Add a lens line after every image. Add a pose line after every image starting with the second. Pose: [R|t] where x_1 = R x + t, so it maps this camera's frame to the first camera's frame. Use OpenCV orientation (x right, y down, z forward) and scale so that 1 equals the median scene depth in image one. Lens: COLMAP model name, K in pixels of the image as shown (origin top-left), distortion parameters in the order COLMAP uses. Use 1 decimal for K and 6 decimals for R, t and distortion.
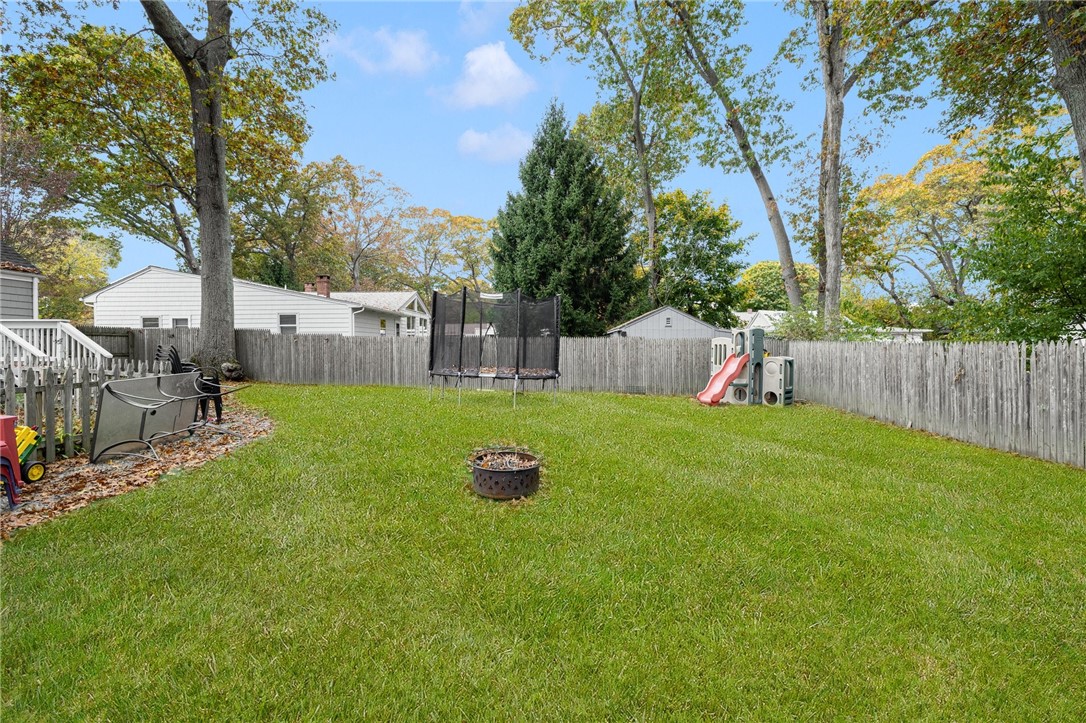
lens RADIAL K [[470.2, 0, 539.8], [0, 470.2, 351.6], [0, 0, 1]] dist [0.006926, 0.001291]
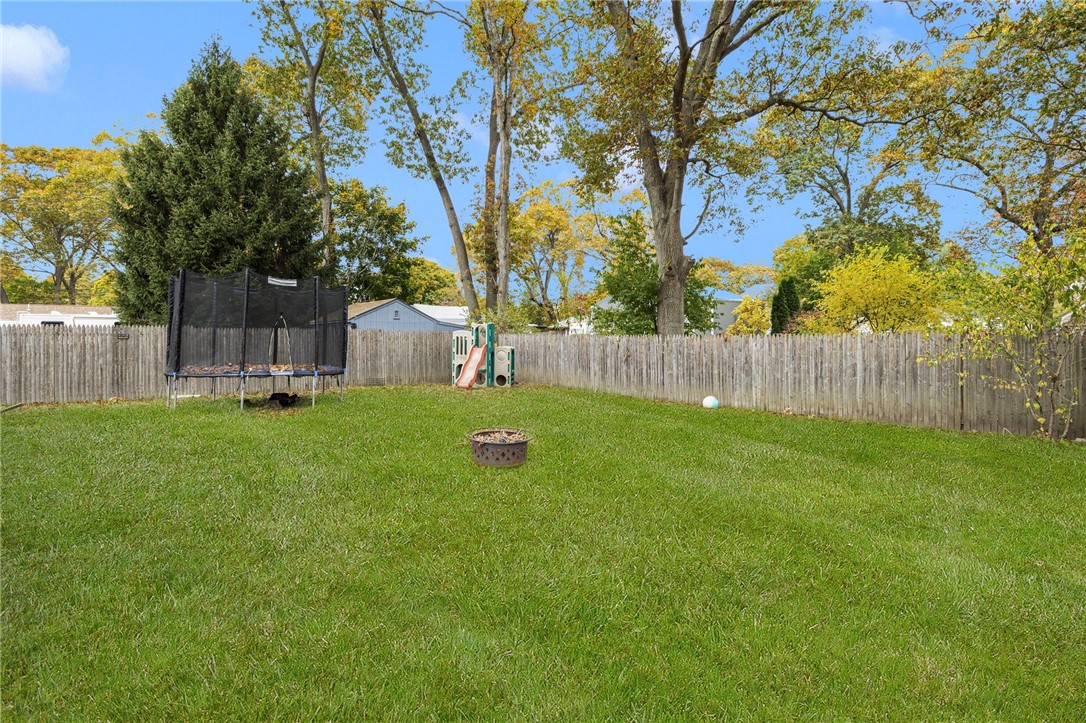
lens RADIAL K [[470.2, 0, 554.1], [0, 470.2, 335.3], [0, 0, 1]] dist [0.006926, 0.001291]
pose [[0.716627, -0.001348, 0.697455, -0.160366], [0.011857, 0.999877, -0.010250, -0.002435], [-0.697356, 0.015615, 0.716555, 0.012762]]
